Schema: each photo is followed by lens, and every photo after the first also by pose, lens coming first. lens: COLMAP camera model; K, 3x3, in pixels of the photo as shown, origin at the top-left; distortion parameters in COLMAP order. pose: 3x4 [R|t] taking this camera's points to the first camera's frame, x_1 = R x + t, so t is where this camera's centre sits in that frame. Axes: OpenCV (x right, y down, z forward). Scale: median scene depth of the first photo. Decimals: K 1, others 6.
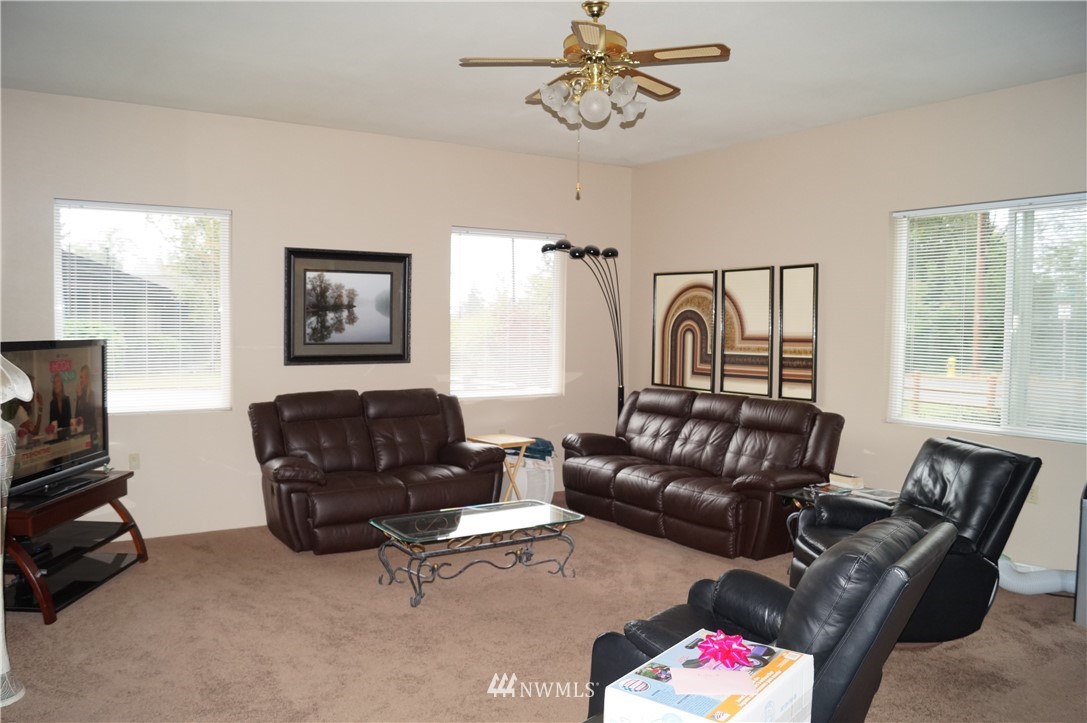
lens RADIAL K [[845.6, 0, 541.5], [0, 845.6, 370.2], [0, 0, 1]] dist [-0.084104, 0.017262]
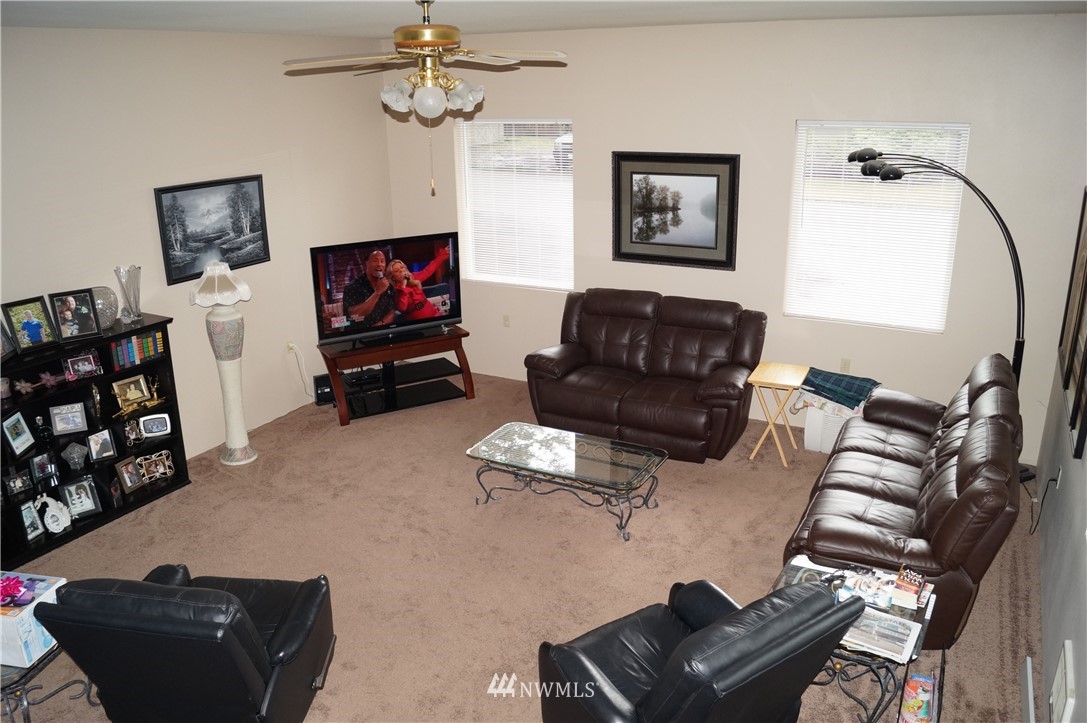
lens RADIAL K [[845.6, 0, 534.6], [0, 845.6, 379.9], [0, 0, 1]] dist [-0.084104, 0.017262]
pose [[0.472470, 0.272079, -0.838299, 0.601992], [-0.026111, 0.955061, 0.295258, -0.175601], [0.880960, -0.117612, 0.458341, 0.372701]]
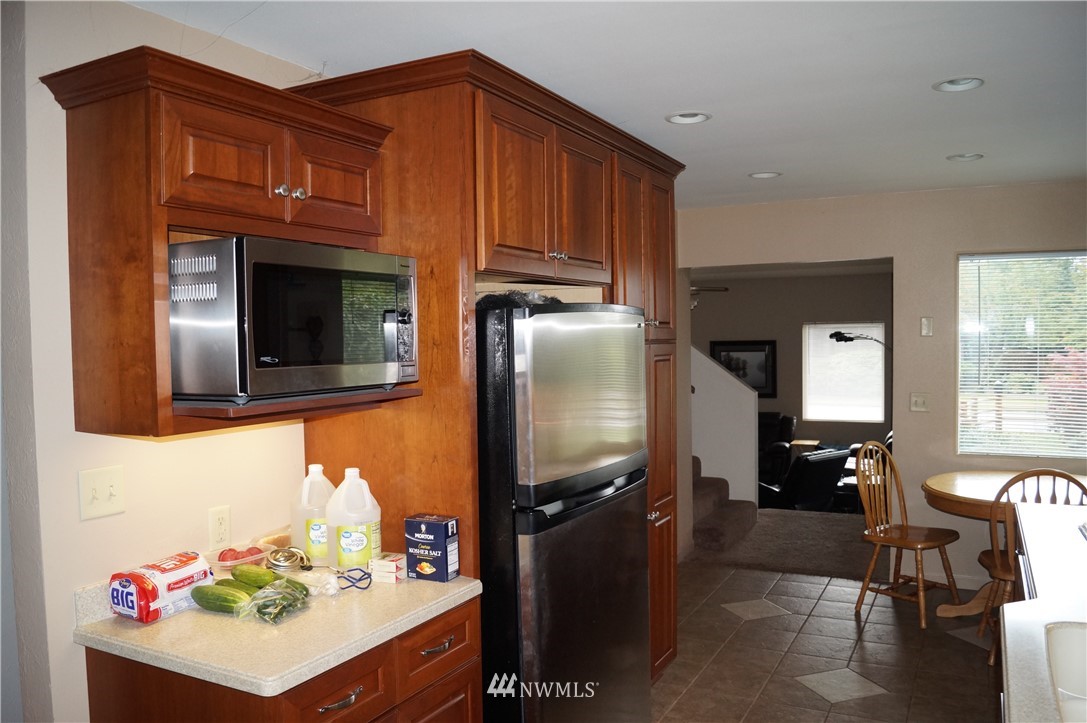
lens RADIAL K [[845.6, 0, 541.5], [0, 845.6, 365.2], [0, 0, 1]] dist [-0.084104, 0.017262]
pose [[0.493126, 0.008139, -0.869920, 1.275936], [-0.027884, 0.999590, -0.006454, -0.058566], [0.869511, 0.027439, 0.493151, -0.392735]]
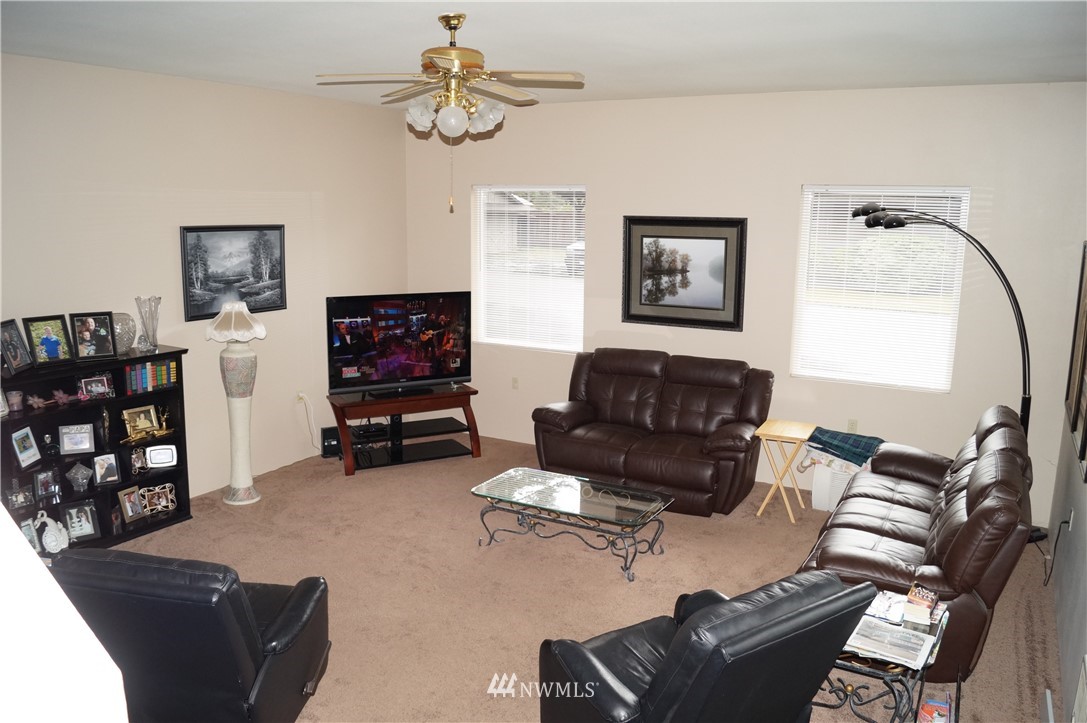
lens RADIAL K [[845.6, 0, 533.2], [0, 845.6, 381.3], [0, 0, 1]] dist [-0.084104, 0.017262]
pose [[0.457623, 0.172802, -0.872193, 0.622148], [-0.055705, 0.984578, 0.165841, -0.105488], [0.887399, -0.027308, 0.460192, 0.362855]]
